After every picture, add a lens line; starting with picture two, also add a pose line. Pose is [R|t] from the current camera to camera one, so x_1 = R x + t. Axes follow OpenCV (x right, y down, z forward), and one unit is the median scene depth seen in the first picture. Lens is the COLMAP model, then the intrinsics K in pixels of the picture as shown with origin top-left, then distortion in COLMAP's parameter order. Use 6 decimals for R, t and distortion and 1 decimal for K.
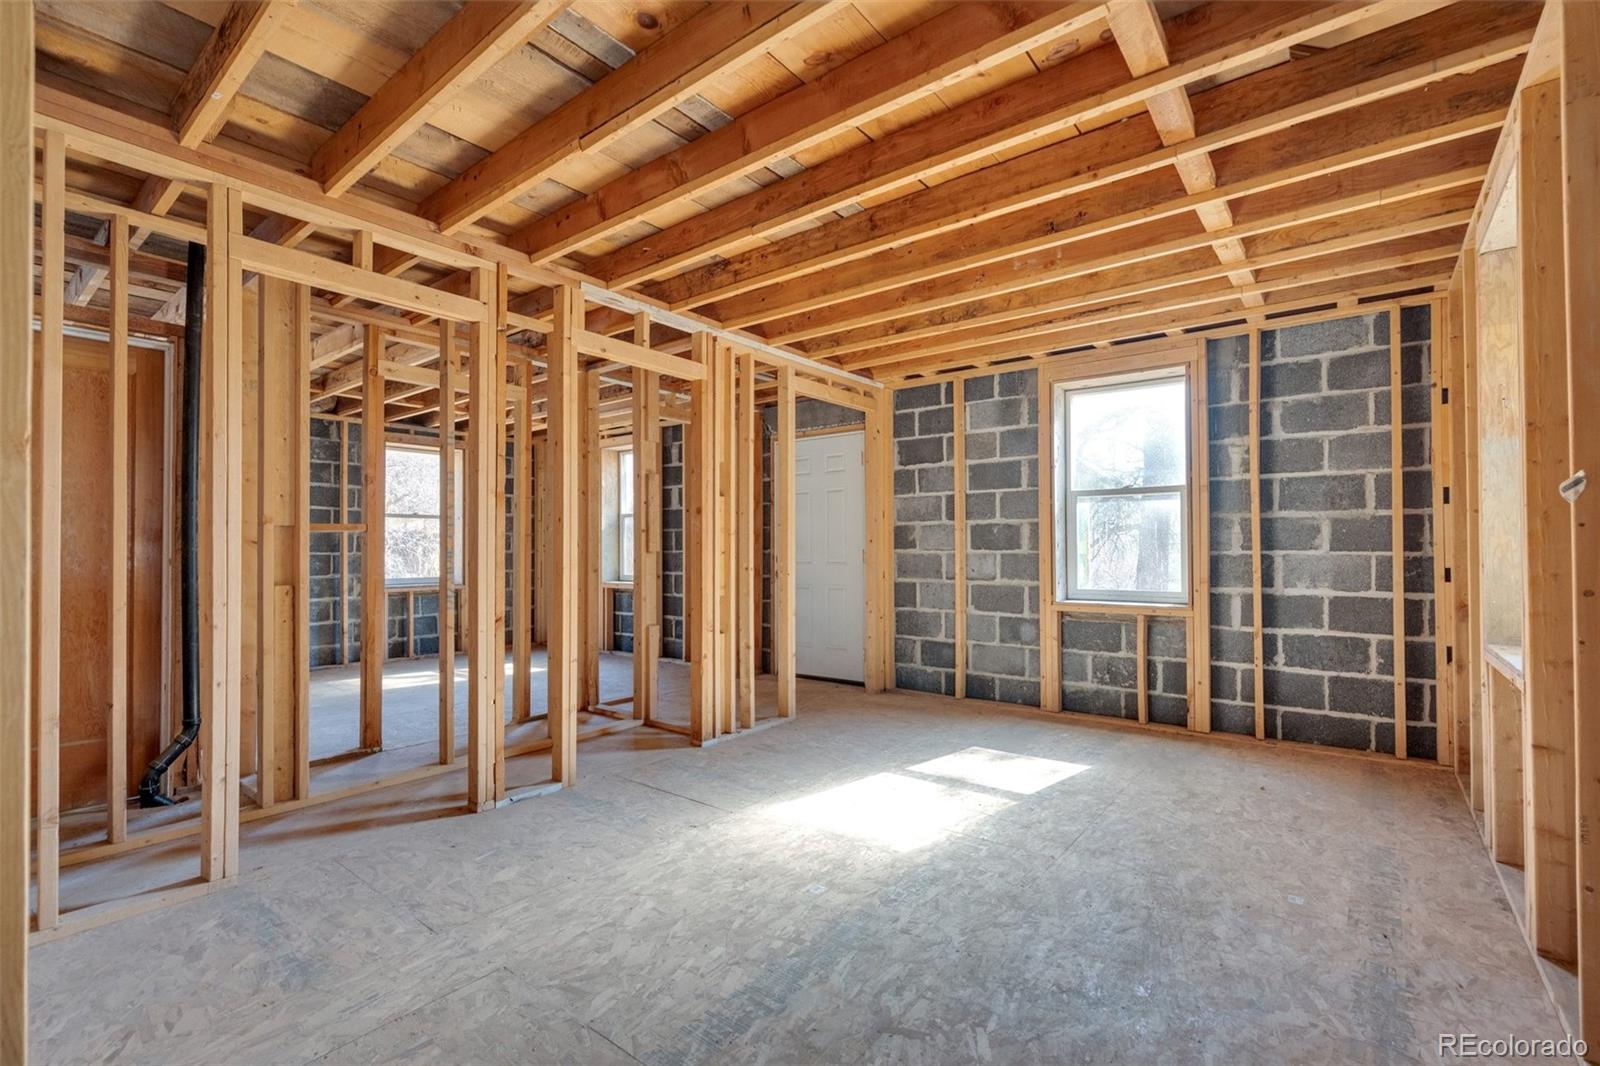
lens RADIAL K [[703.6, 0, 791.7], [0, 703.6, 538.9], [0, 0, 1]] dist [-0.006655, 0.000609]
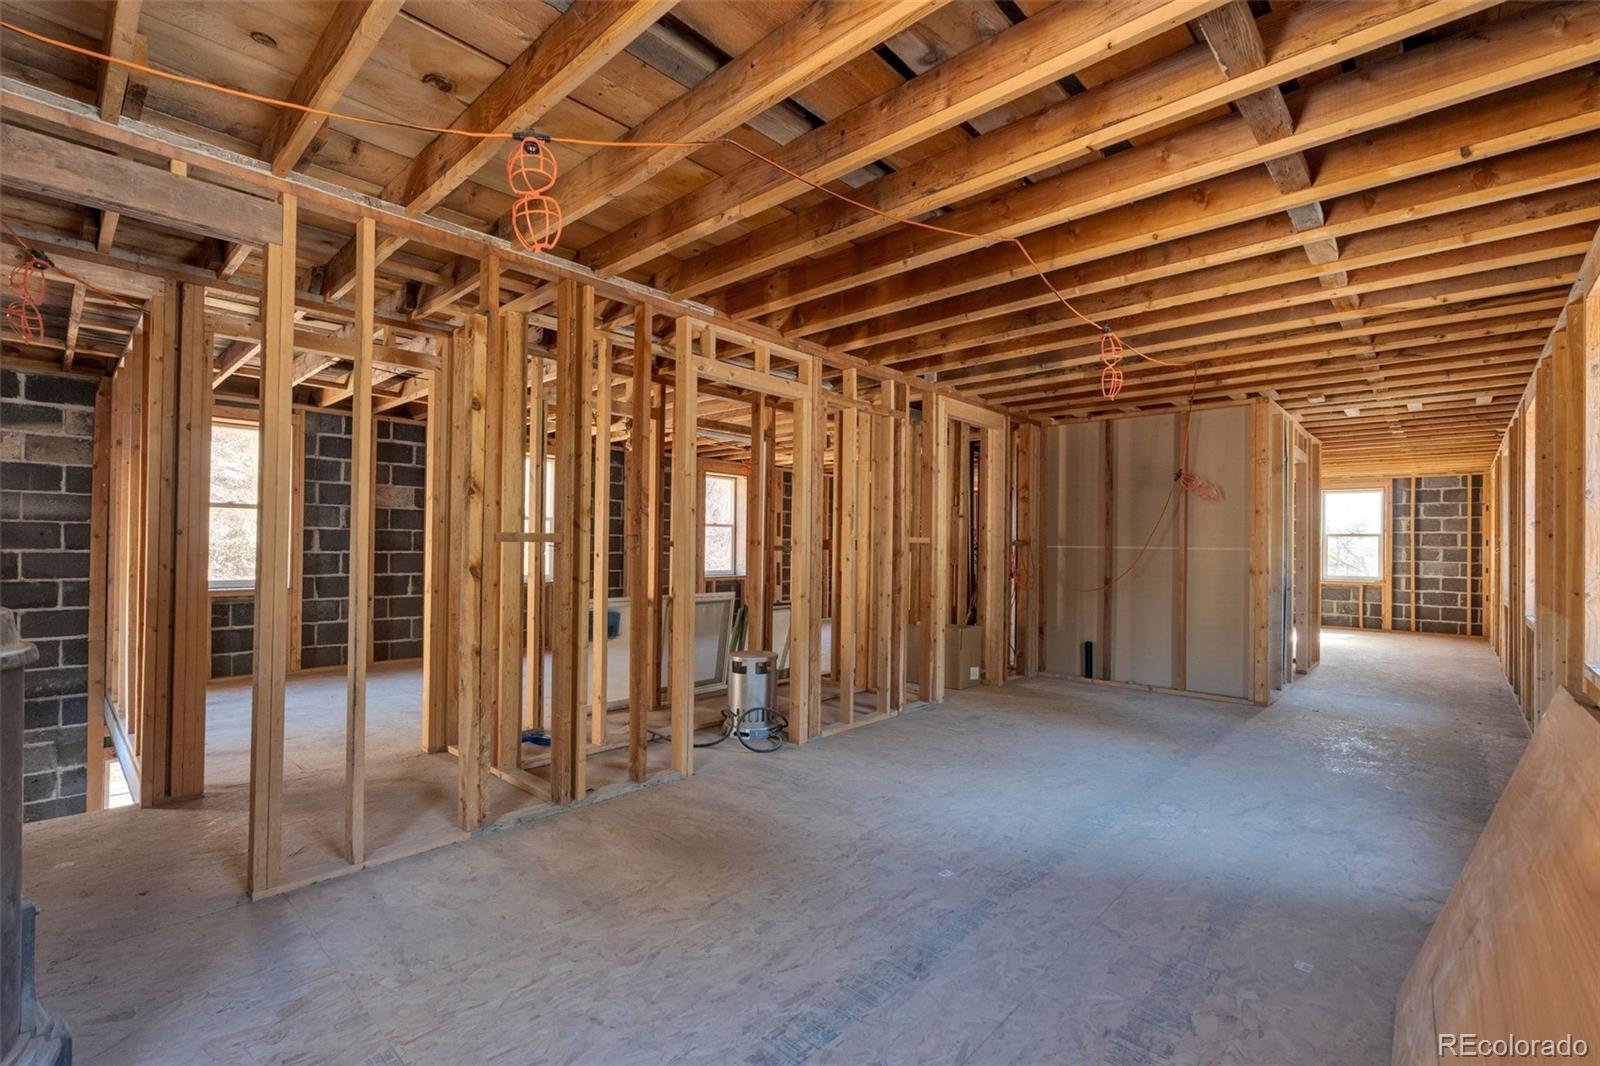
lens RADIAL K [[703.6, 0, 791.7], [0, 703.6, 538.9], [0, 0, 1]] dist [-0.006655, 0.000609]
pose [[0.996351, 0.028654, -0.080393, -1.456121], [-0.029774, 0.999475, -0.012768, 0.038435], [0.079985, 0.015115, 0.996681, -1.813724]]
